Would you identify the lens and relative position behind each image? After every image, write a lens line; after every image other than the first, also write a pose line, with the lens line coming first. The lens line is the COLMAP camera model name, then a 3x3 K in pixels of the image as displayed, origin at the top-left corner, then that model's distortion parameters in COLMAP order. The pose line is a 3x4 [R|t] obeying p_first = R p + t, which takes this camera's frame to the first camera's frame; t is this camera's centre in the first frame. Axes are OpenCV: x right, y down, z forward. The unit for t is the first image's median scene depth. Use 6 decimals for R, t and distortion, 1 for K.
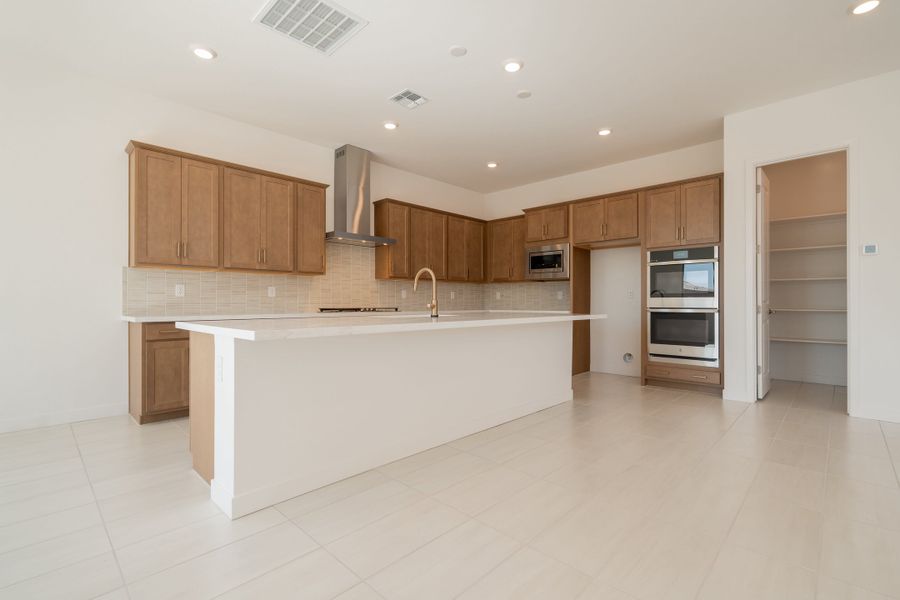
lens RADIAL K [[398.8, 0, 461.7], [0, 398.8, 299.6], [0, 0, 1]] dist [-0.000977, -0.000080]
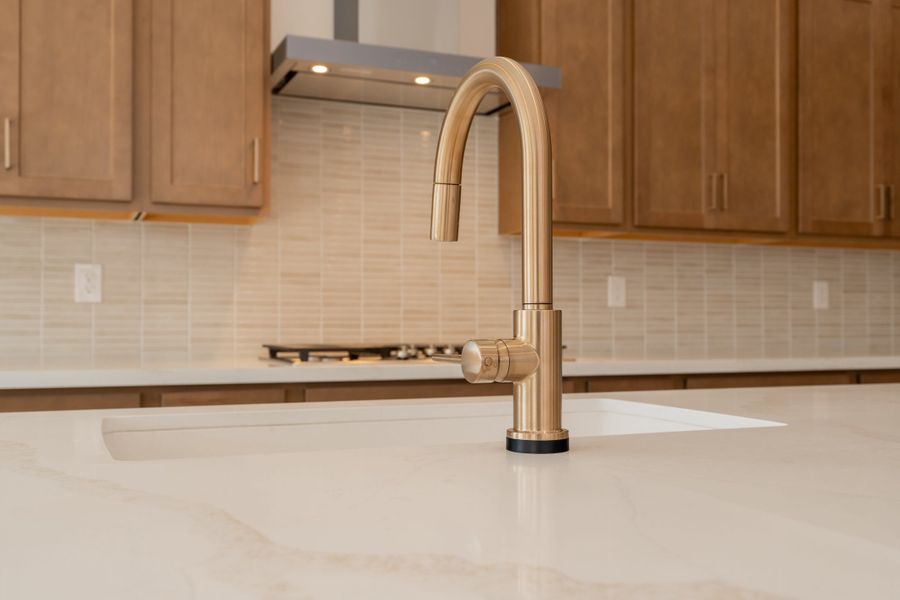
lens RADIAL K [[848.5, 0, 450.0], [0, 848.5, 300.0], [0, 0, 1]] dist [-0.003841, -0.000416]
pose [[0.899365, -0.001140, -0.437198, 0.002334], [-0.002984, 0.999957, -0.008746, -0.002668], [0.437189, 0.009171, 0.899323, 0.453864]]
